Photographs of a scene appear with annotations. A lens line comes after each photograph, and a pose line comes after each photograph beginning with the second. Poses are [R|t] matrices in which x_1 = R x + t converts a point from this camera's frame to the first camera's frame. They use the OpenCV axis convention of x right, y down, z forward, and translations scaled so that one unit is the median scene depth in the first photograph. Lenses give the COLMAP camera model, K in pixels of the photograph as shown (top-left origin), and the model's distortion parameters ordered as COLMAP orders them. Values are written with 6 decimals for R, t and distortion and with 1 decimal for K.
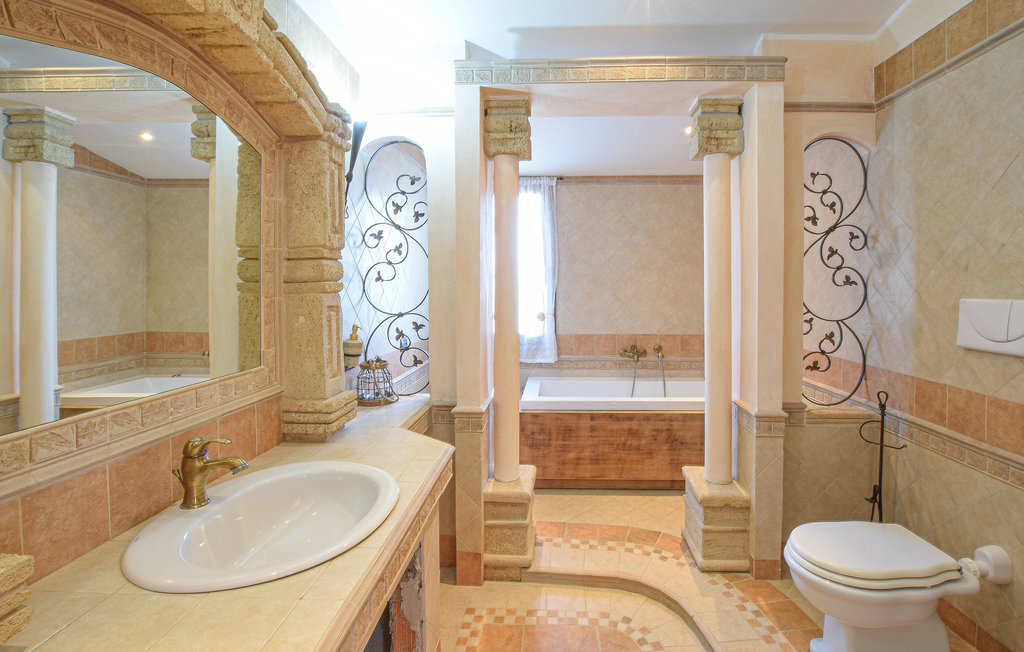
lens RADIAL K [[467.8, 0, 532.9], [0, 467.8, 289.9], [0, 0, 1]] dist [-0.022711, -0.000132]
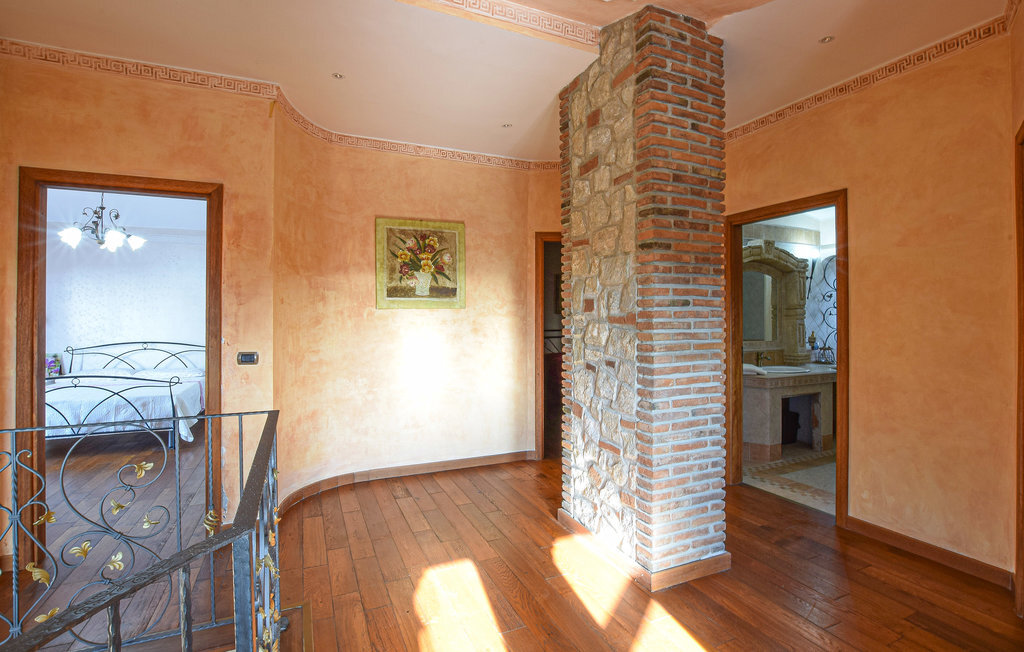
lens RADIAL K [[467.8, 0, 511.0], [0, 467.8, 320.3], [0, 0, 1]] dist [-0.022711, -0.000132]
pose [[0.445024, -0.006613, -0.895494, 1.624155], [-0.001757, 0.999964, -0.008258, 0.044708], [0.895517, 0.005249, 0.444996, -2.314801]]
